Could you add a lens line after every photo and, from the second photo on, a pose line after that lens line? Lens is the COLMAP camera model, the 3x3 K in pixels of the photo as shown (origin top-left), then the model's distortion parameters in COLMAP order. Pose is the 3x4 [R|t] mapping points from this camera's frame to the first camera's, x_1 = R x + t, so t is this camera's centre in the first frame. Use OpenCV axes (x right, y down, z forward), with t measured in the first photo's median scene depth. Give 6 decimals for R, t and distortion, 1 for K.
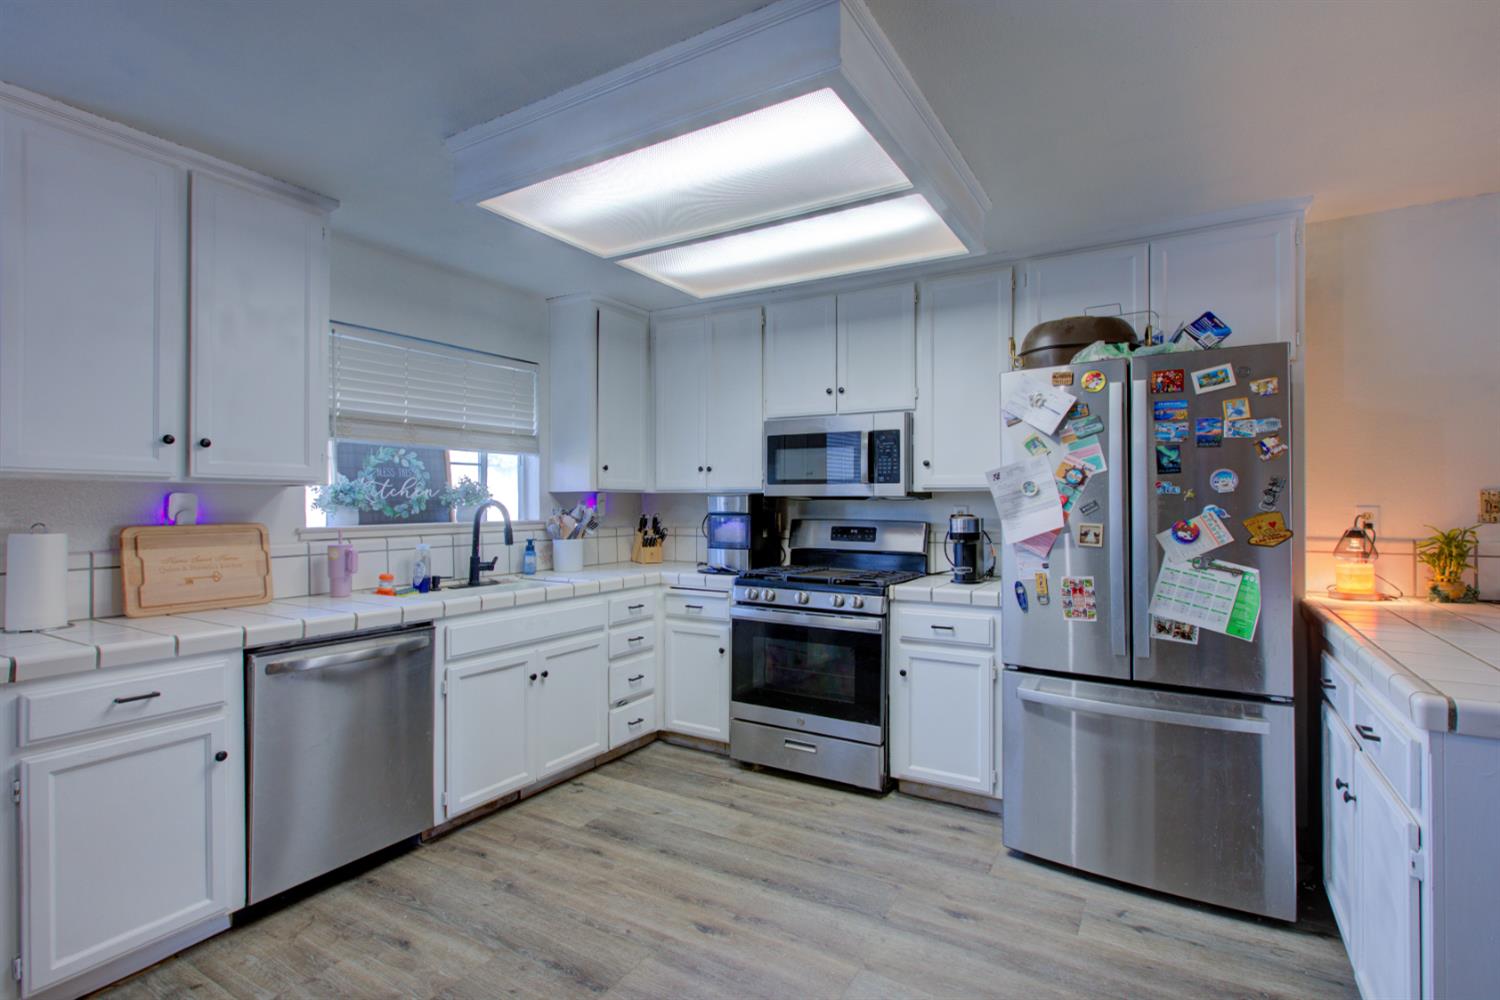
lens RADIAL K [[694.2, 0, 753.5], [0, 694.2, 500.5], [0, 0, 1]] dist [-0.002639, 0.001385]
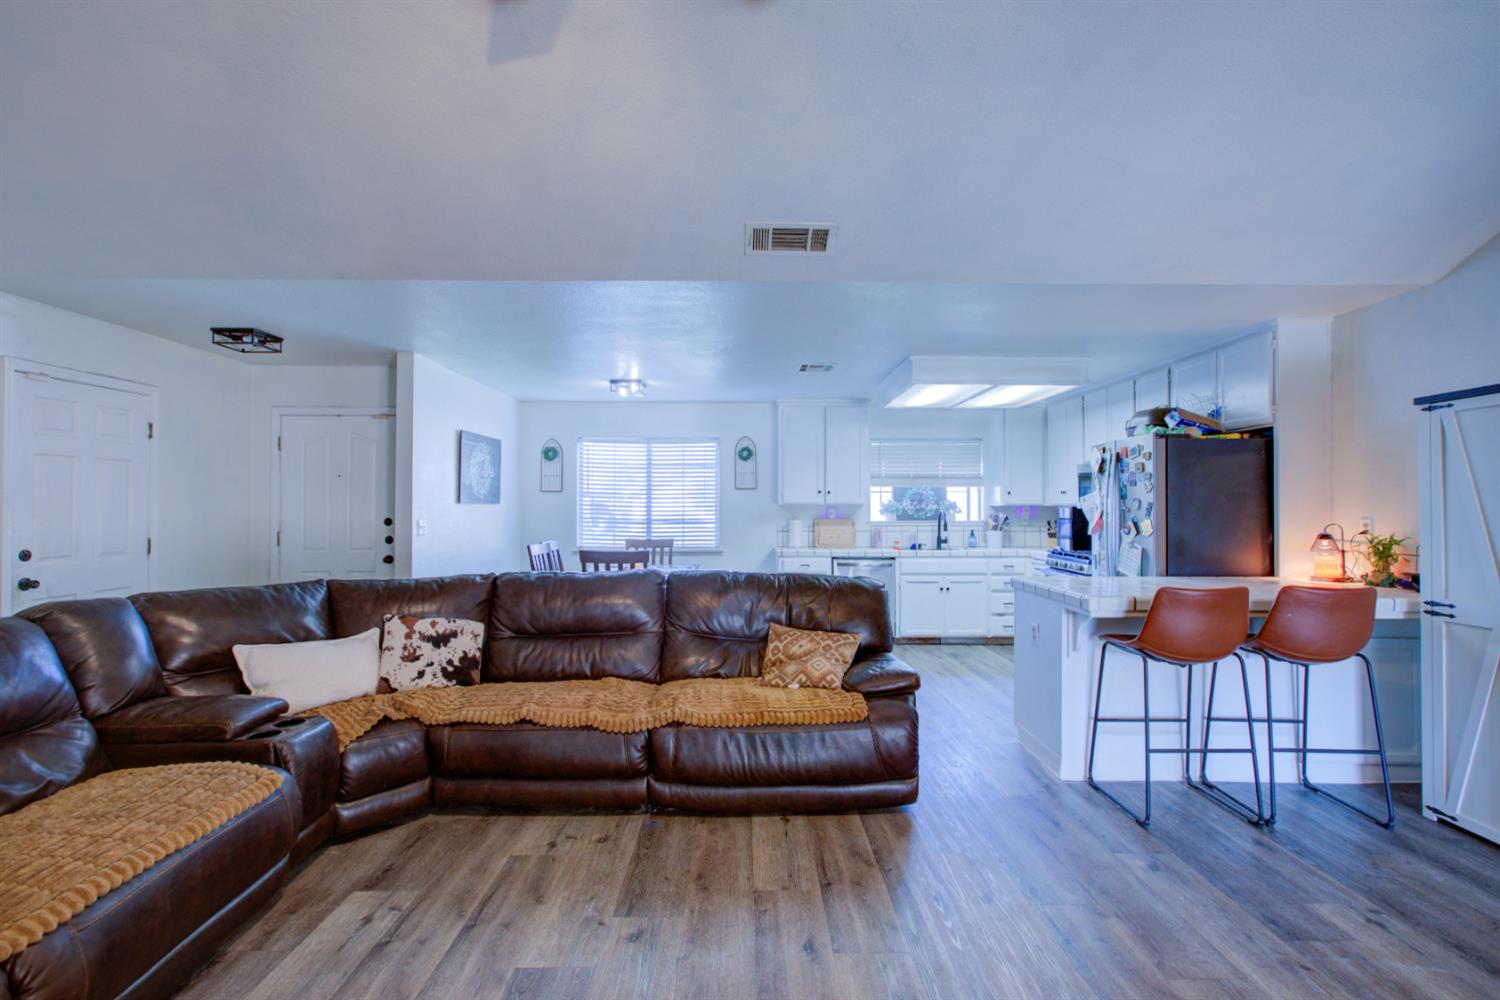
lens RADIAL K [[694.2, 0, 753.5], [0, 694.2, 500.5], [0, 0, 1]] dist [-0.002639, 0.001385]
pose [[0.555498, -0.007148, -0.831487, 1.124072], [0.000437, 0.999965, -0.008305, -0.013946], [0.831518, 0.004250, 0.555482, -0.717104]]
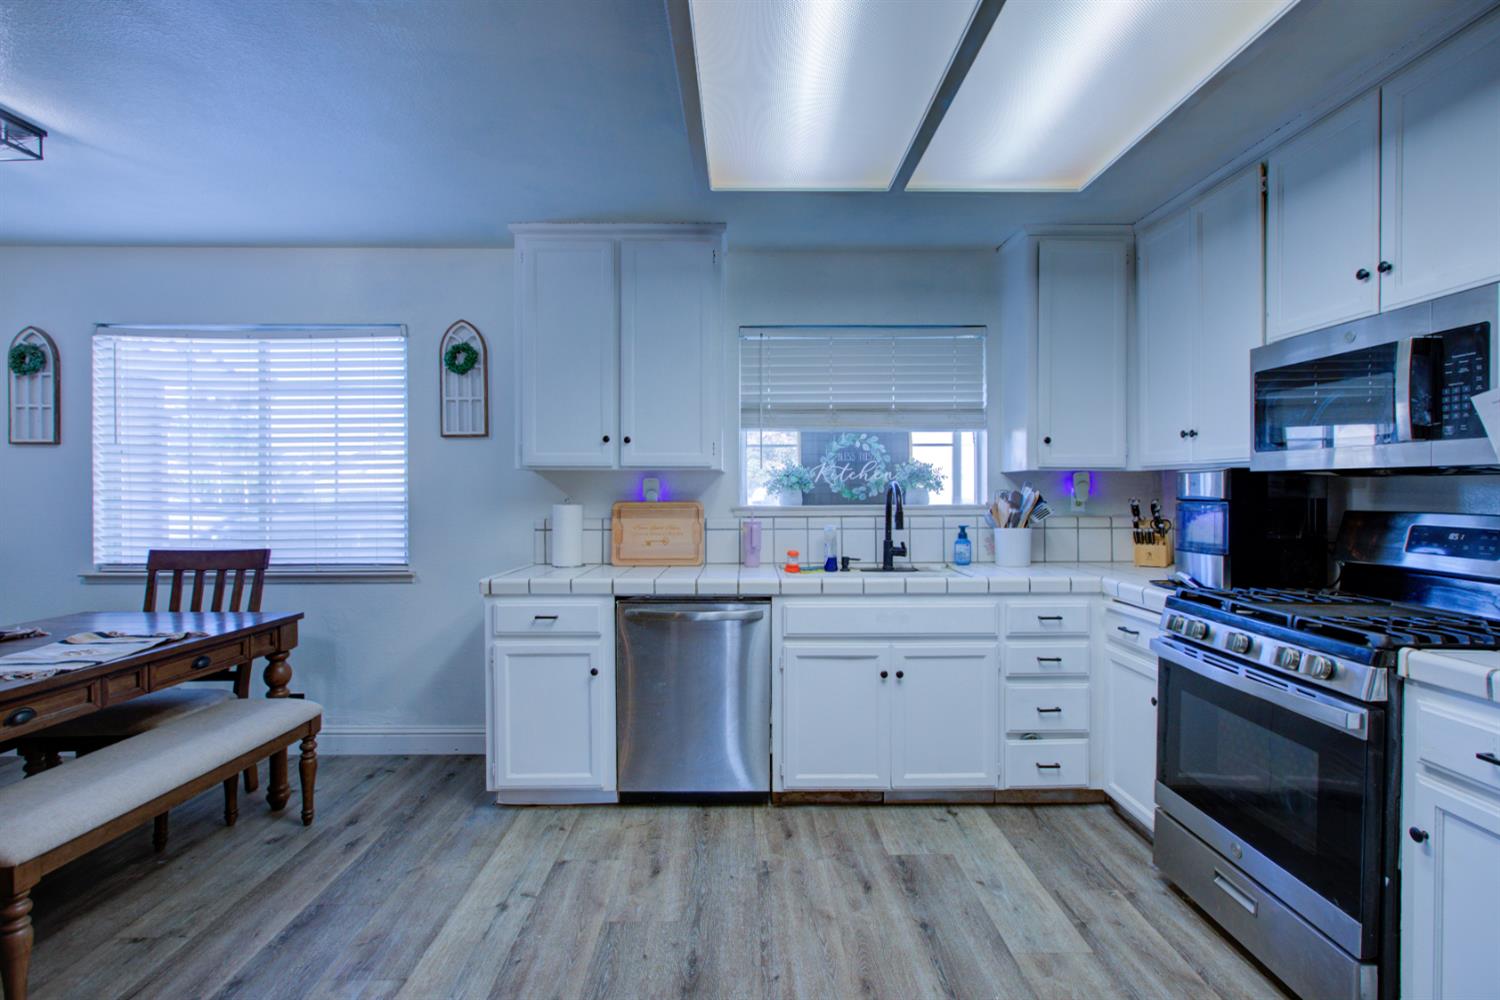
lens RADIAL K [[723.1, 0, 806.8], [0, 723.1, 498.6], [0, 0, 1]] dist [-0.002900, 0.000824]
pose [[0.534033, 0.009233, -0.845413, 0.403567], [0.004113, 0.999900, 0.013519, 0.008816], [0.845454, -0.010697, 0.533941, 0.379017]]
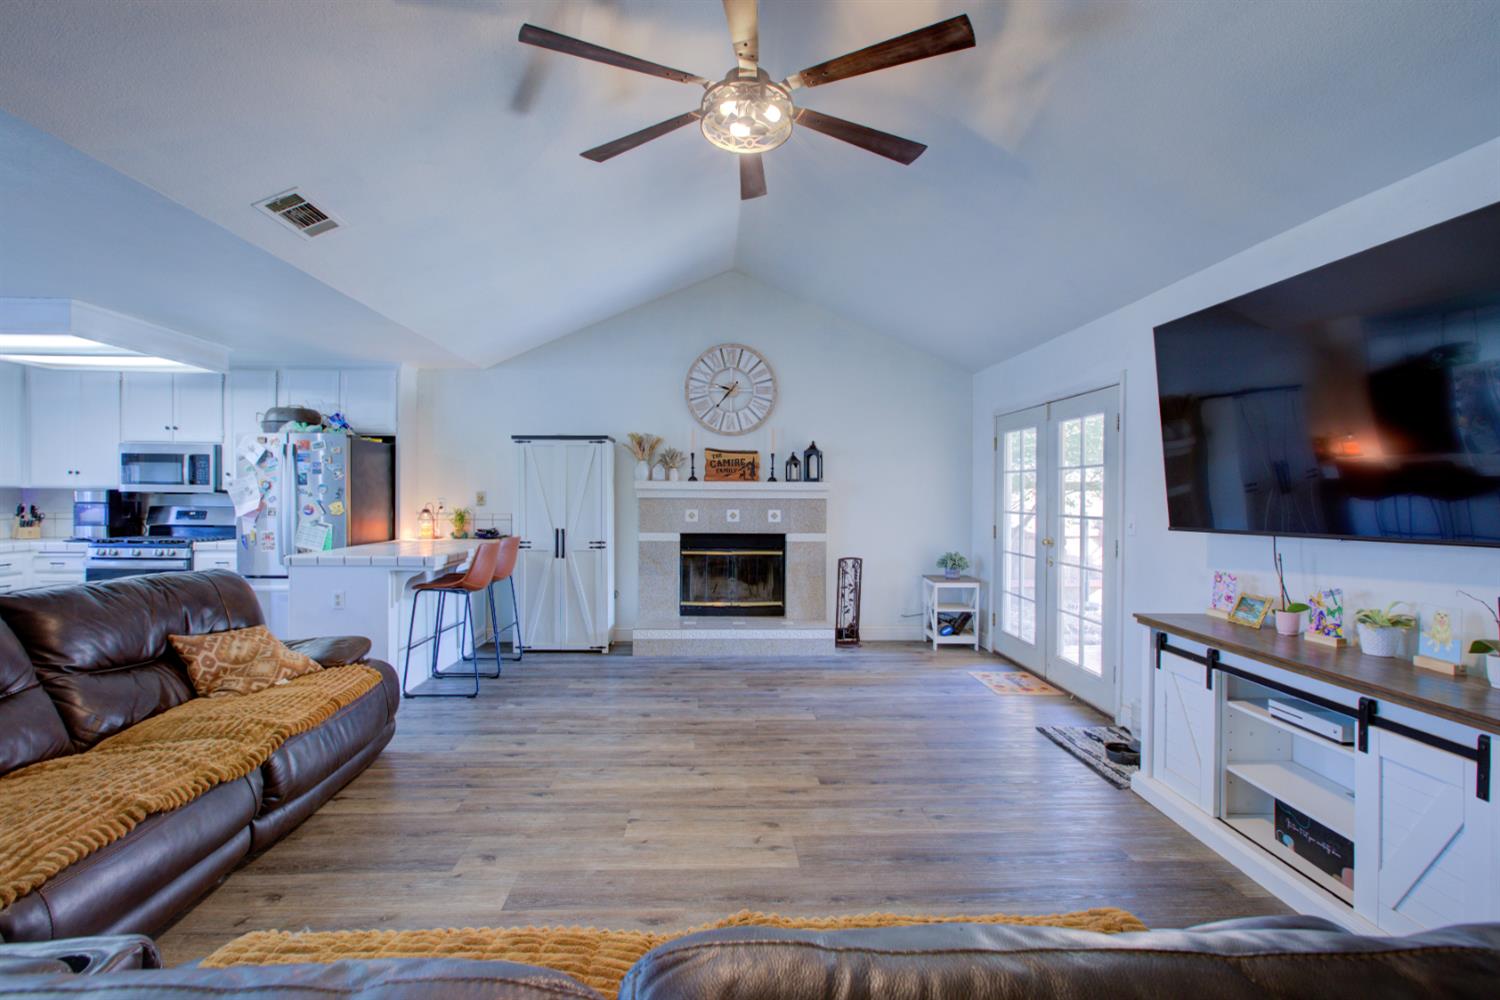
lens RADIAL K [[691.9, 0, 738.7], [0, 691.9, 499.3], [0, 0, 1]] dist [-0.004390, 0.005933]
pose [[0.815520, 0.000694, 0.578729, 0.281248], [-0.008675, 0.999902, 0.011024, -0.020208], [-0.578664, -0.014011, 0.815446, -1.241291]]
